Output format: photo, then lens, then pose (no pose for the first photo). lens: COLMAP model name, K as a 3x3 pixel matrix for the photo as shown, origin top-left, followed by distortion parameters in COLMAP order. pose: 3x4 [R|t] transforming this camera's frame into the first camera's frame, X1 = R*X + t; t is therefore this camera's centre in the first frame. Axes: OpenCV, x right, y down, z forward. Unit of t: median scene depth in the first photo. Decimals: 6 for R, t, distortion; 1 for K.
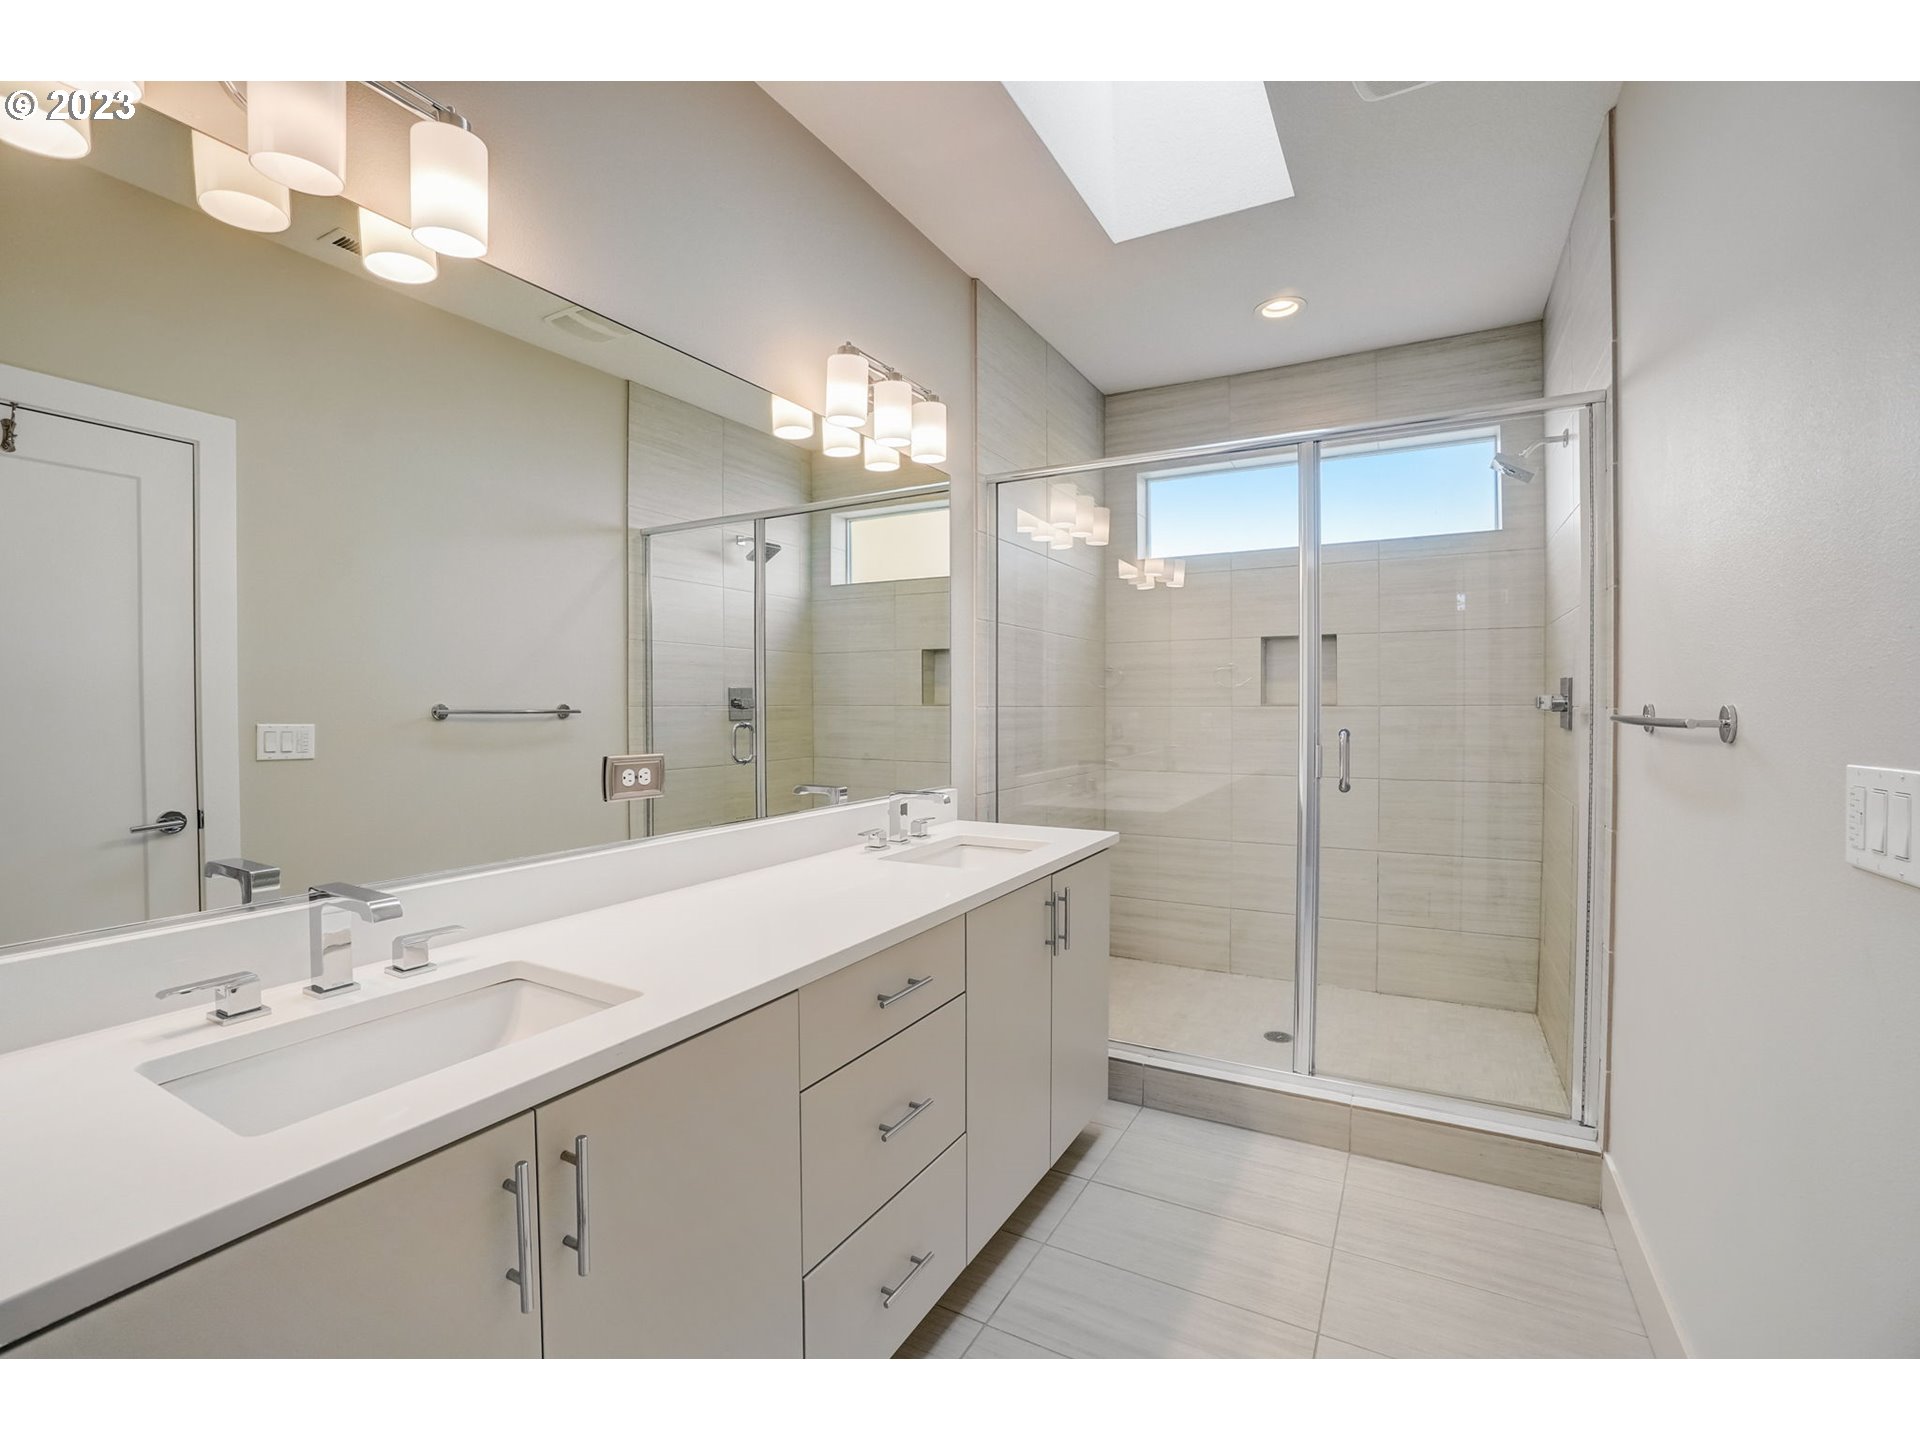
lens RADIAL K [[859.7, 0, 963.9], [0, 859.7, 714.8], [0, 0, 1]] dist [-0.049946, 0.012093]
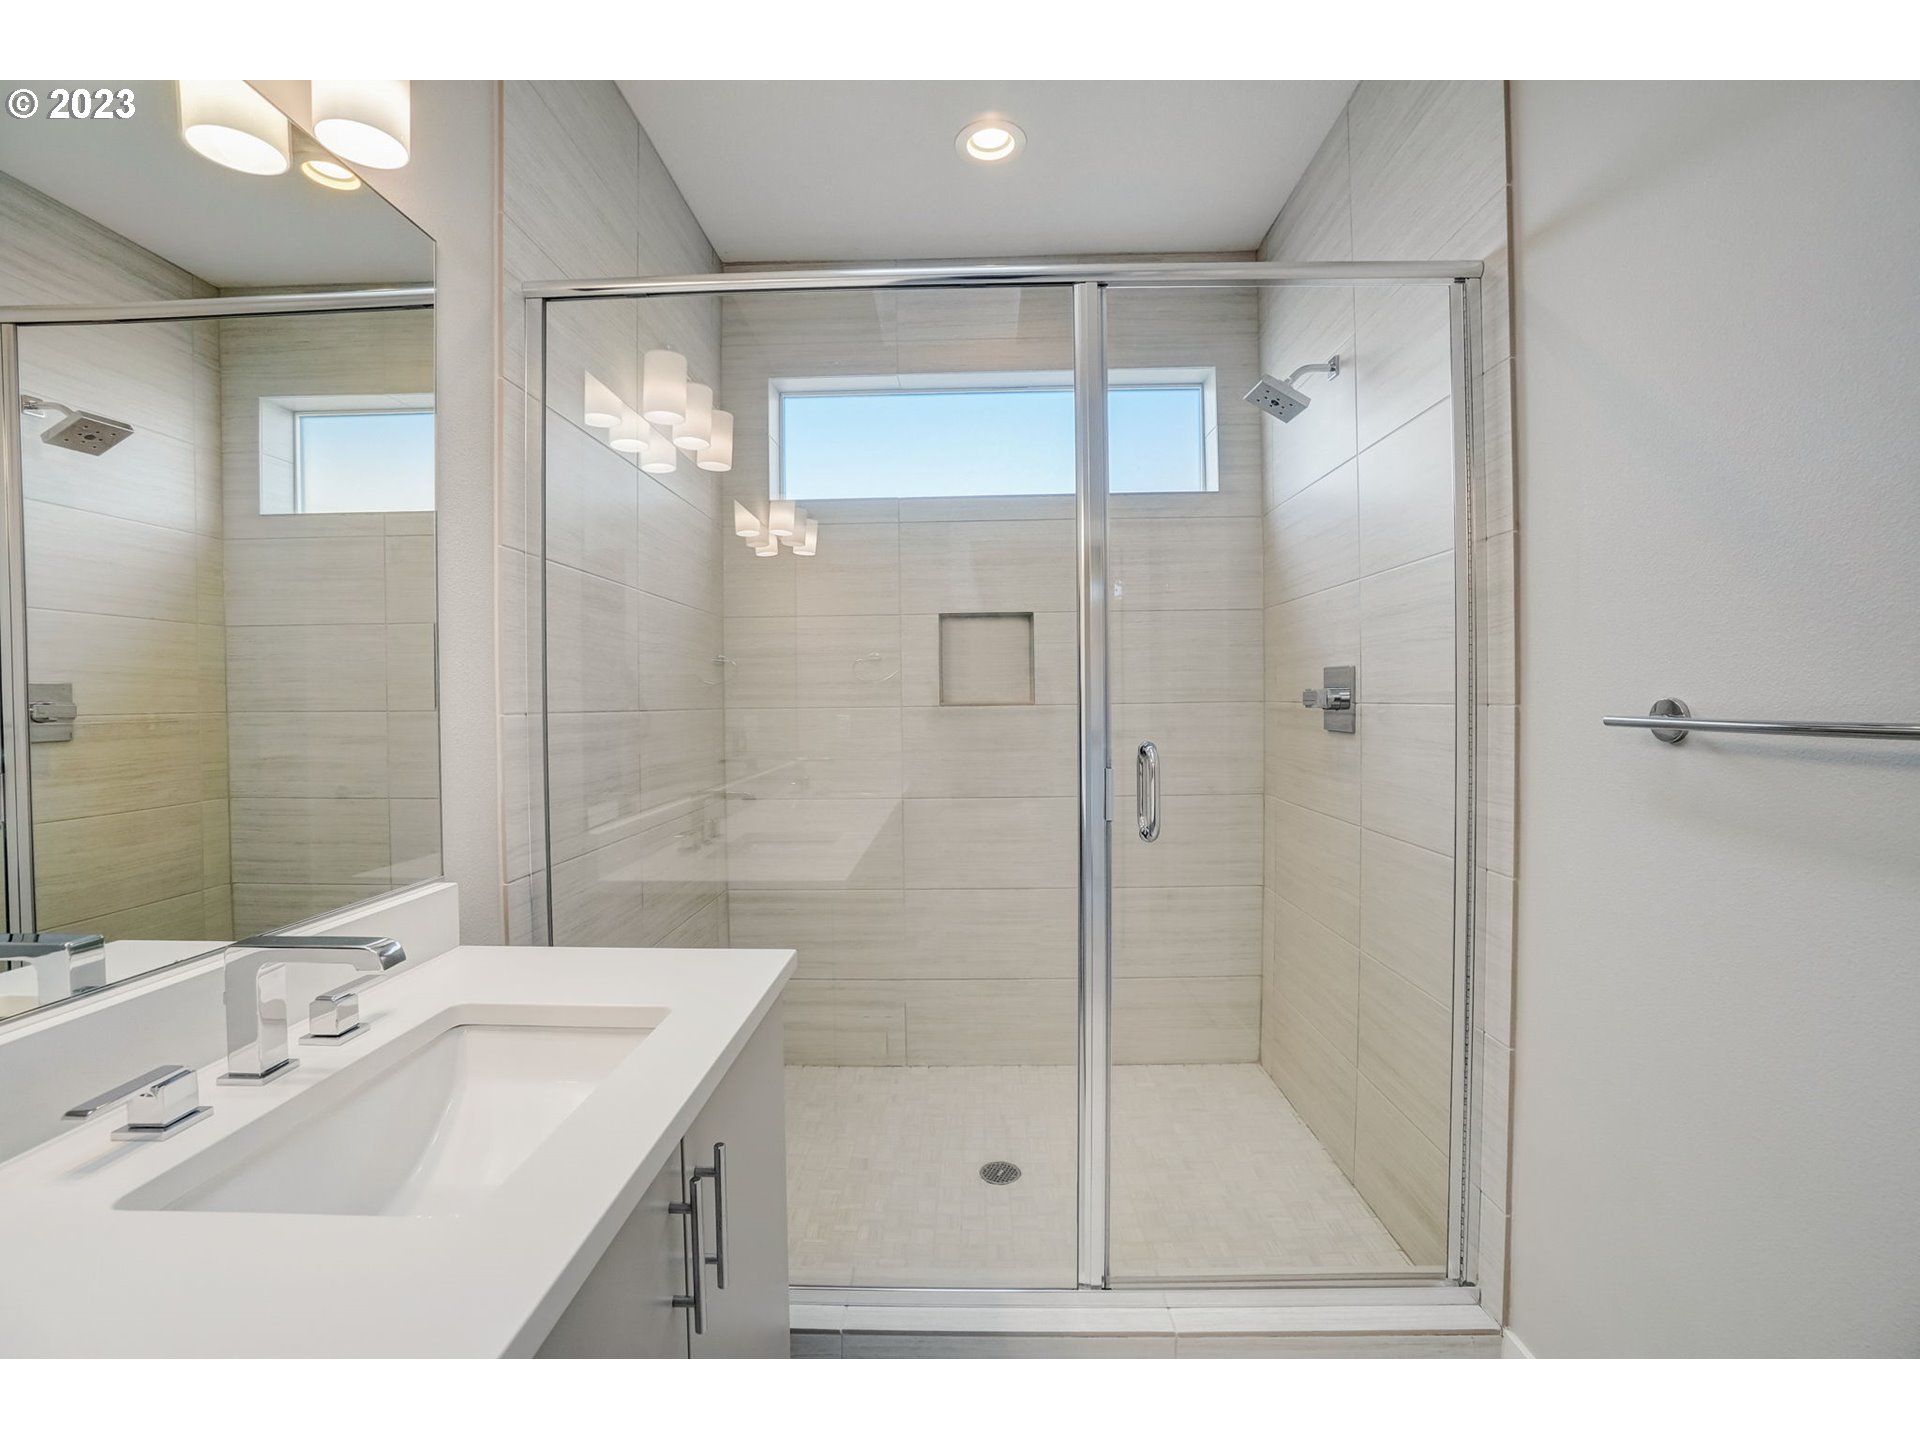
lens RADIAL K [[859.7, 0, 962.6], [0, 859.7, 710.4], [0, 0, 1]] dist [-0.049946, 0.012093]
pose [[0.890264, -0.013250, 0.455252, 0.024882], [0.015022, 0.999887, -0.000274, -0.006327], [-0.455197, 0.007082, 0.890363, 0.354174]]
